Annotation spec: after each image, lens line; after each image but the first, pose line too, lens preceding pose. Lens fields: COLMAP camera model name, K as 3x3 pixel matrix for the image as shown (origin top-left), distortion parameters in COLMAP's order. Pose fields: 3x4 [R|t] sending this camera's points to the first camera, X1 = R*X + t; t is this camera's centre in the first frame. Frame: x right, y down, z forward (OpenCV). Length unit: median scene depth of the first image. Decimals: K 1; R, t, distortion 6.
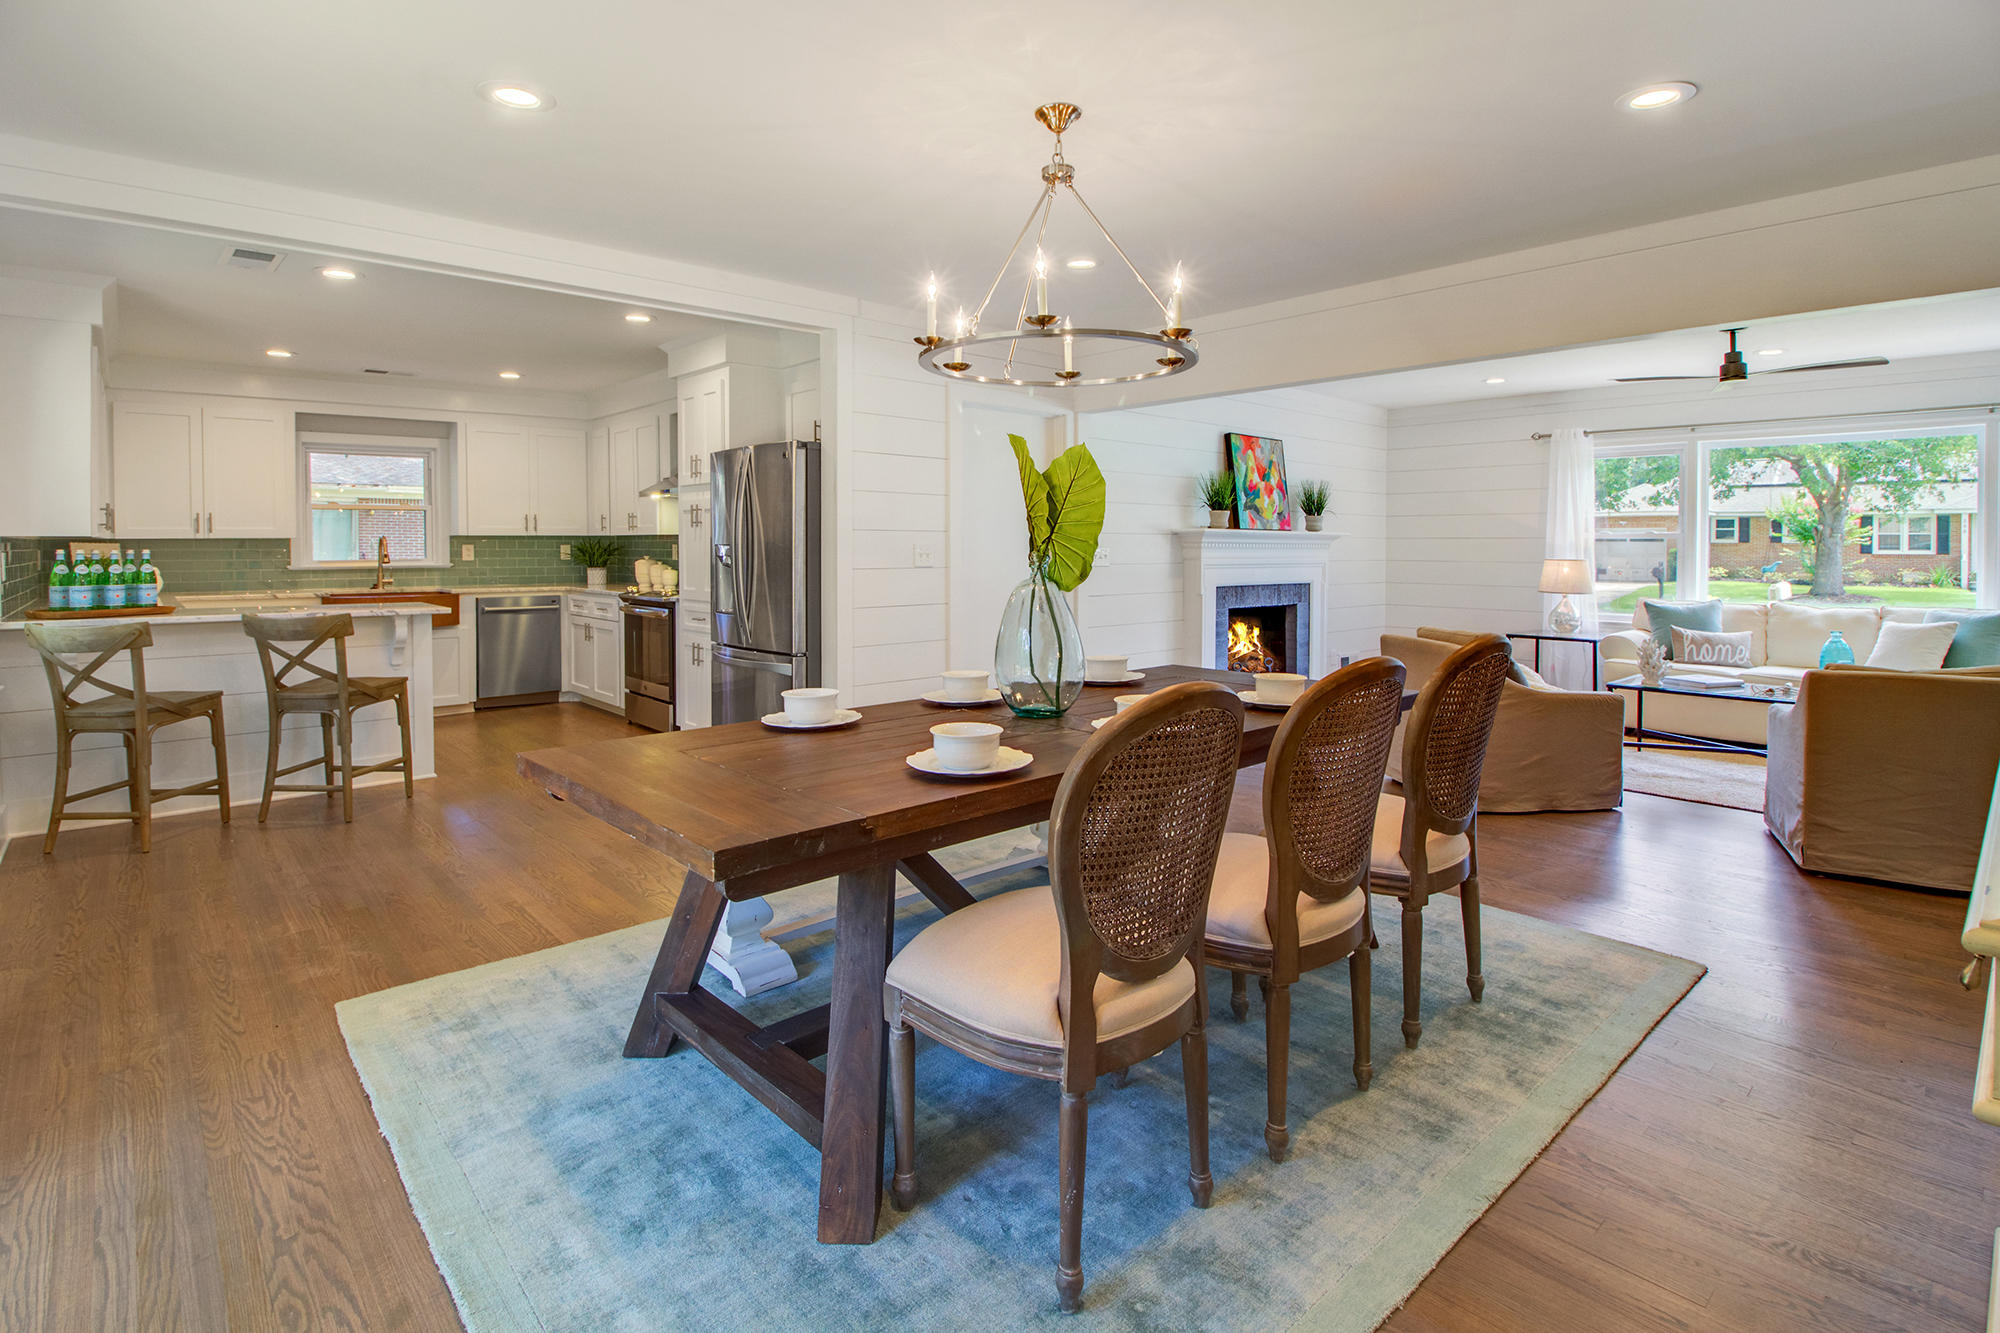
lens RADIAL K [[971.6, 0, 999.0], [0, 971.6, 560.4], [0, 0, 1]] dist [-0.009601, -0.004149]
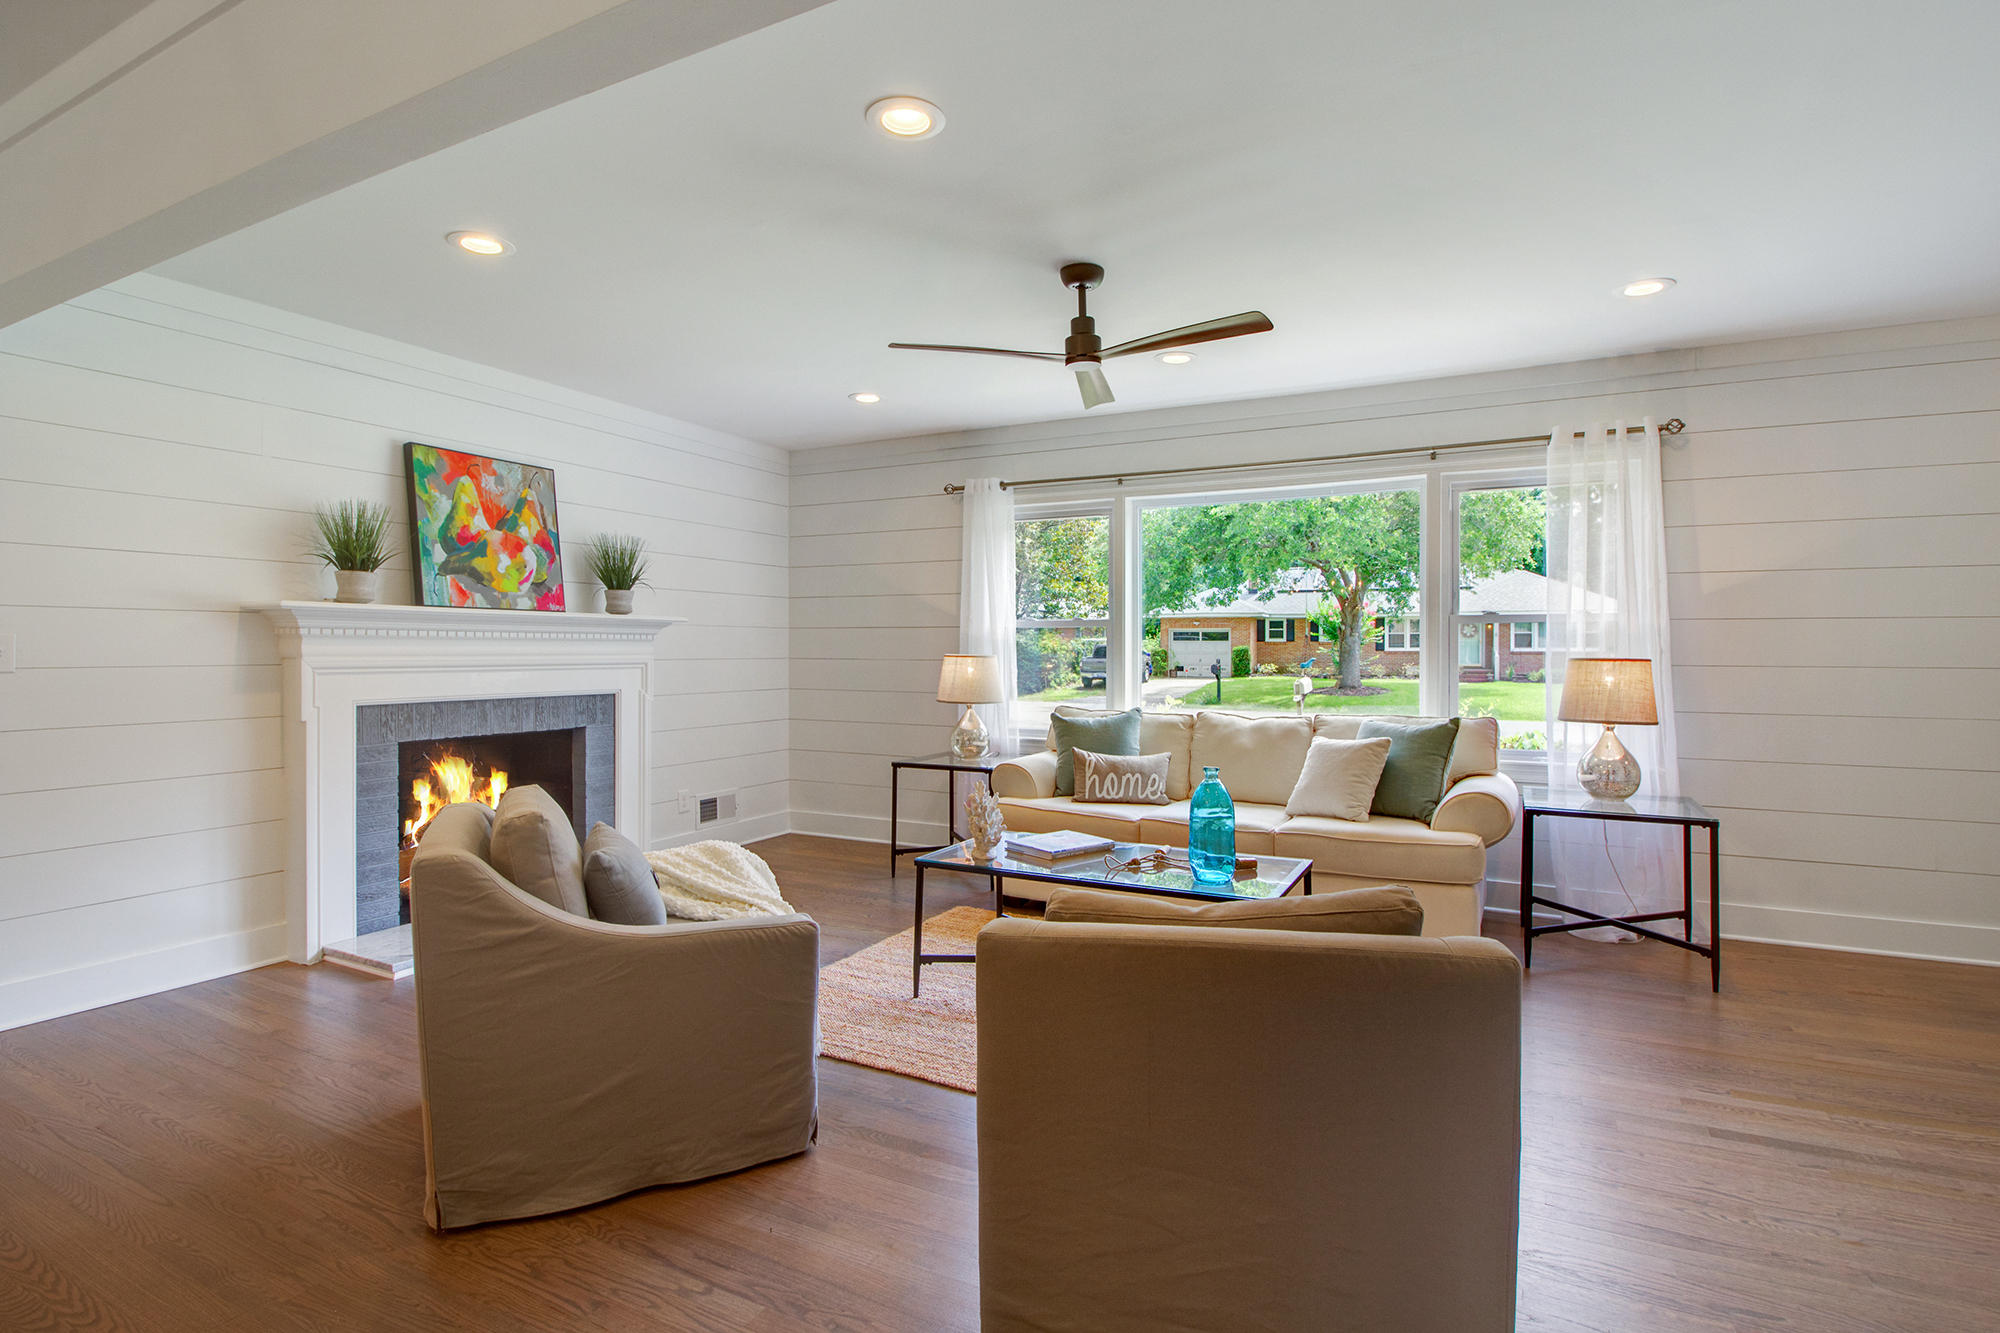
lens RADIAL K [[988.9, 0, 991.4], [0, 988.9, 653.8], [0, 0, 1]] dist [0.015288, -0.004625]
pose [[0.938022, -0.004473, 0.346546, 0.341995], [0.007025, 0.999957, -0.006108, 0.002690], [-0.346504, 0.008164, 0.938013, 0.299868]]
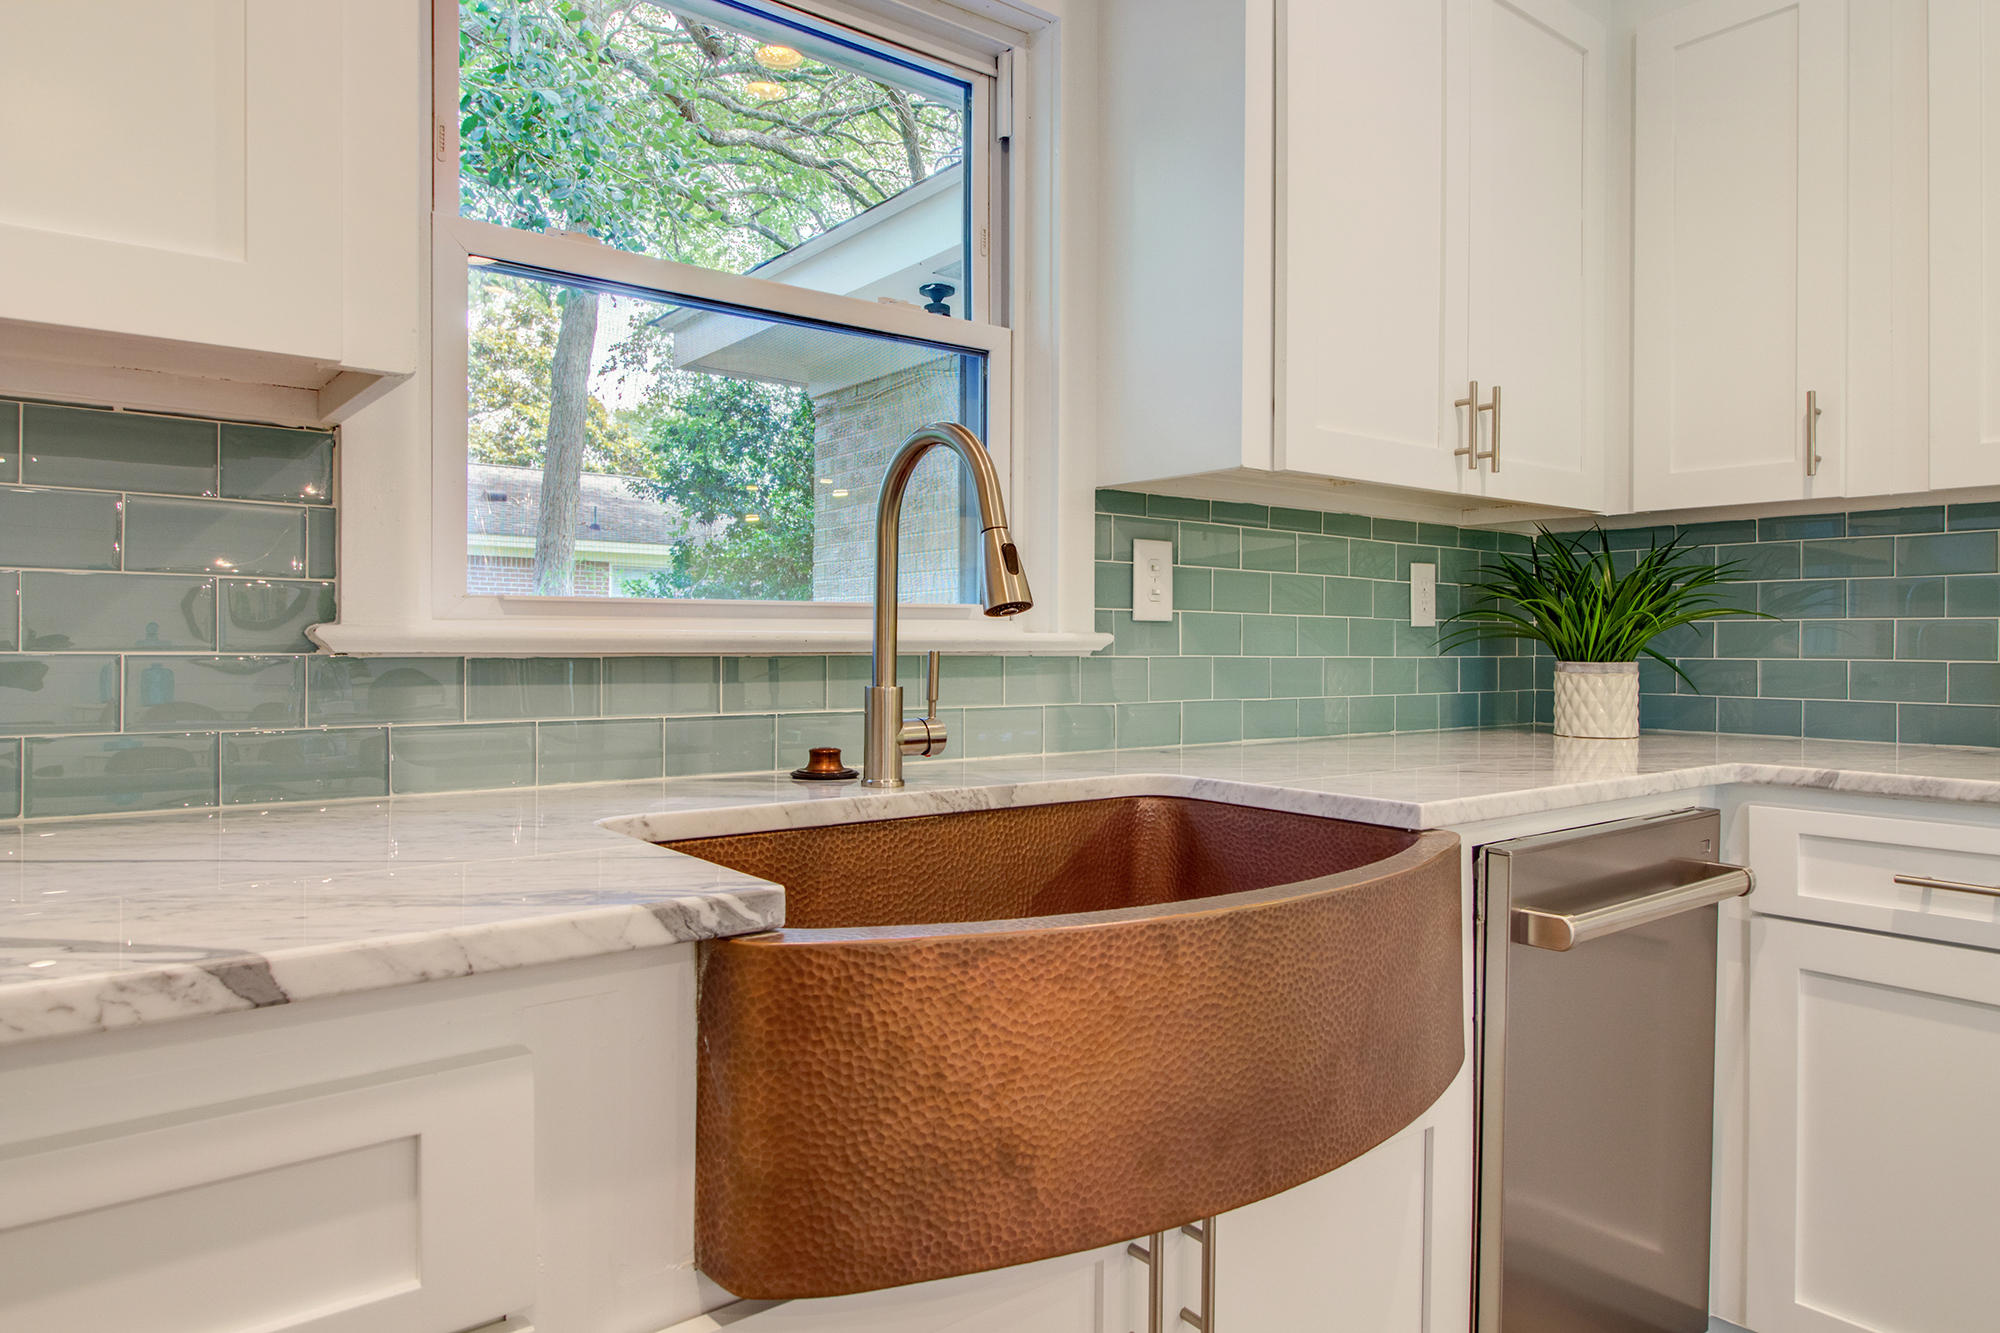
lens RADIAL K [[1221.4, 0, 988.5], [0, 1221.4, 656.1], [0, 0, 1]] dist [0.001302, 0.000649]
pose [[0.997380, 0.008345, -0.071863, -0.597824], [-0.008674, 0.999953, -0.004256, 0.009466], [0.071824, 0.004868, 0.997405, 0.792335]]
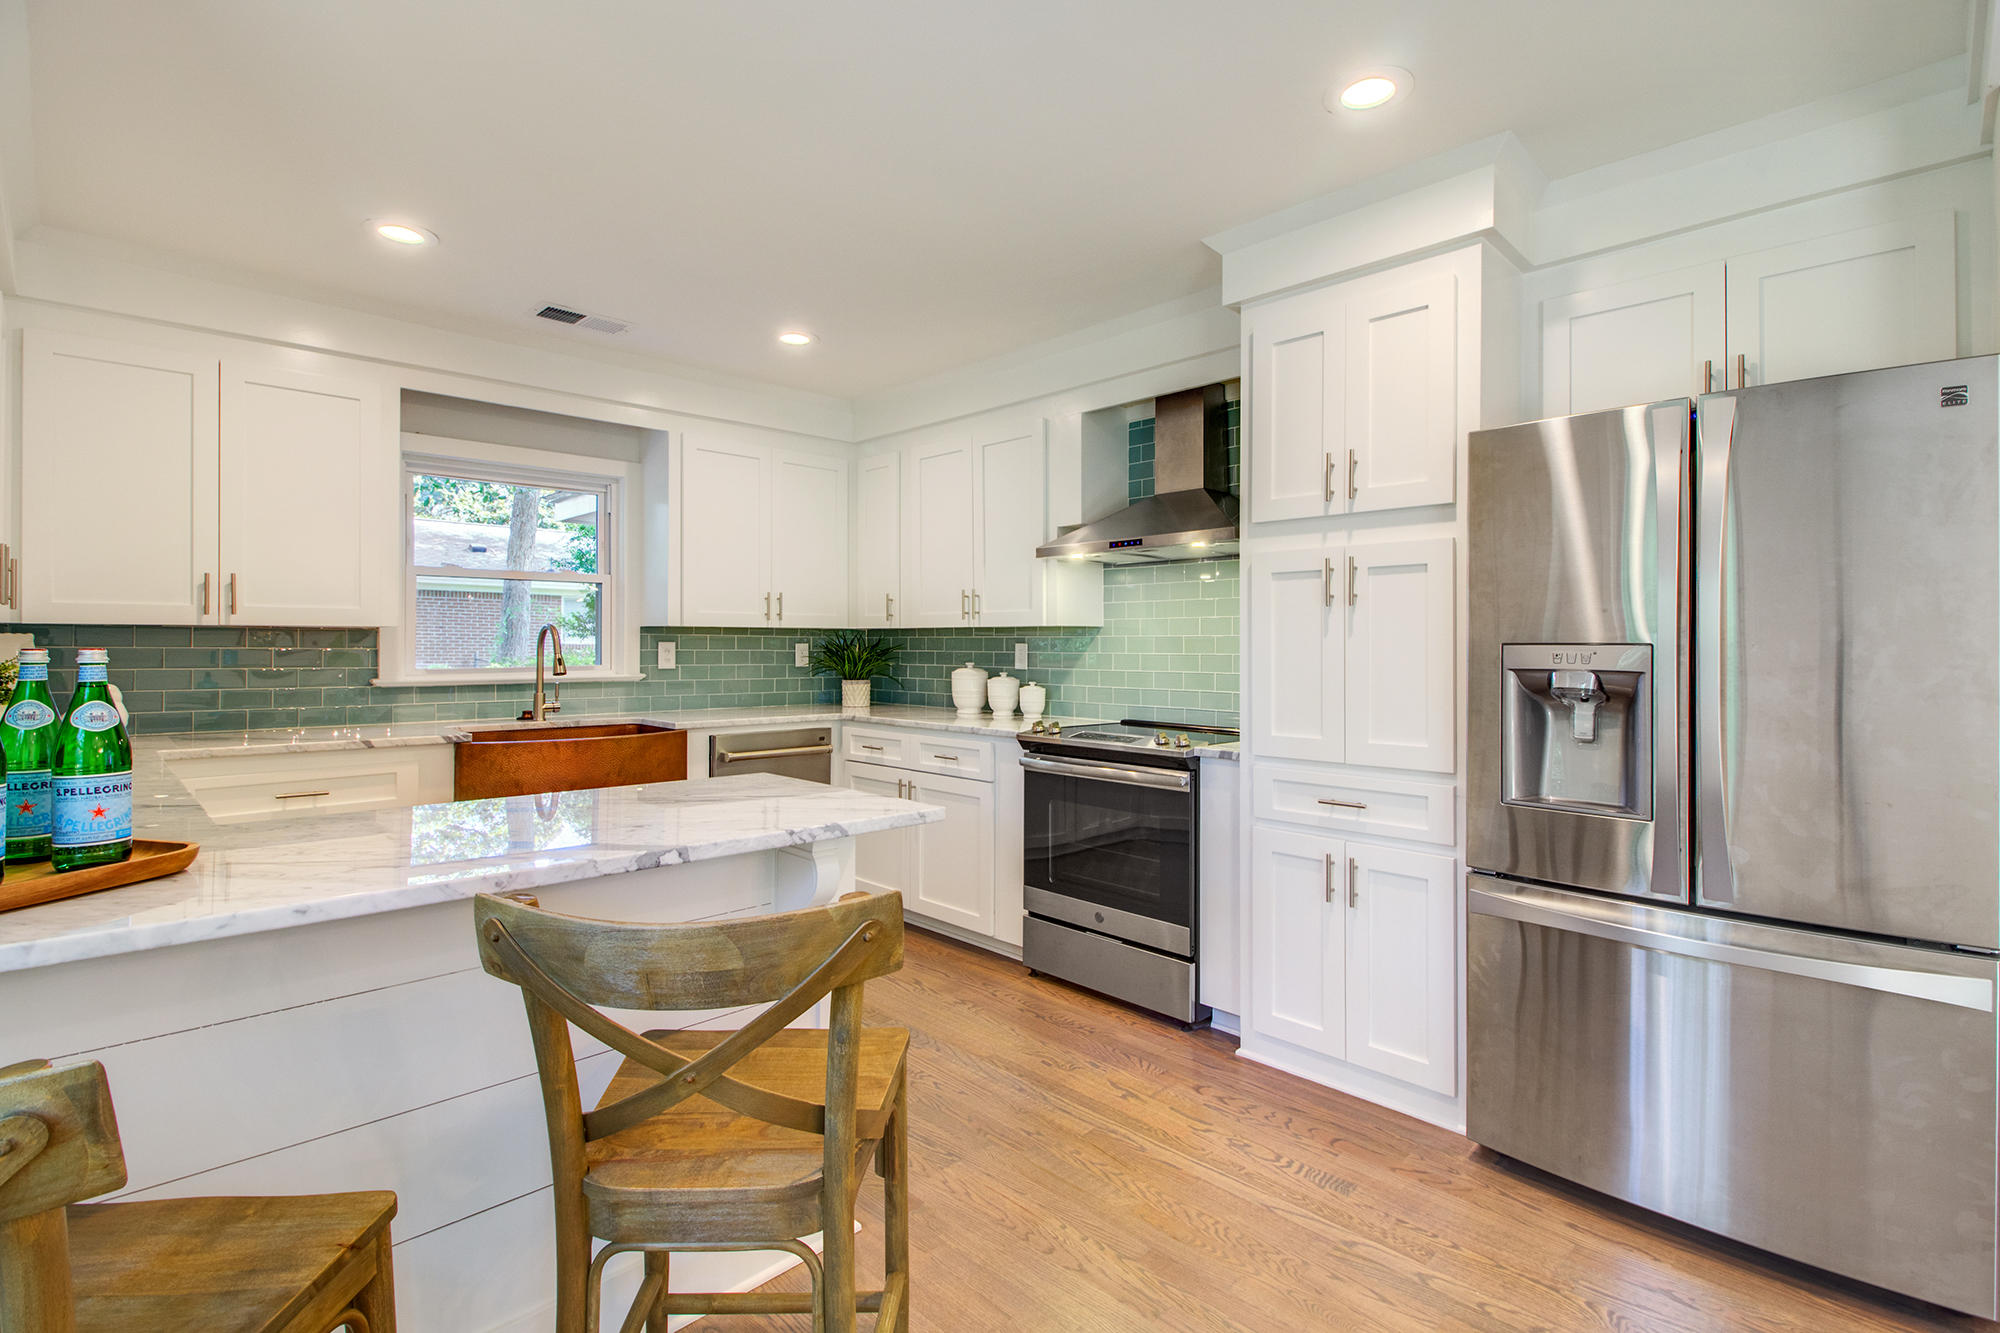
lens RADIAL K [[929.4, 0, 1011.1], [0, 929.4, 639.4], [0, 0, 1]] dist [-0.005075, -0.003143]
pose [[0.998260, 0.005912, 0.058662, -0.392674], [-0.004548, 0.999717, -0.023356, -0.005725], [-0.058783, 0.023049, 0.998005, 0.442389]]
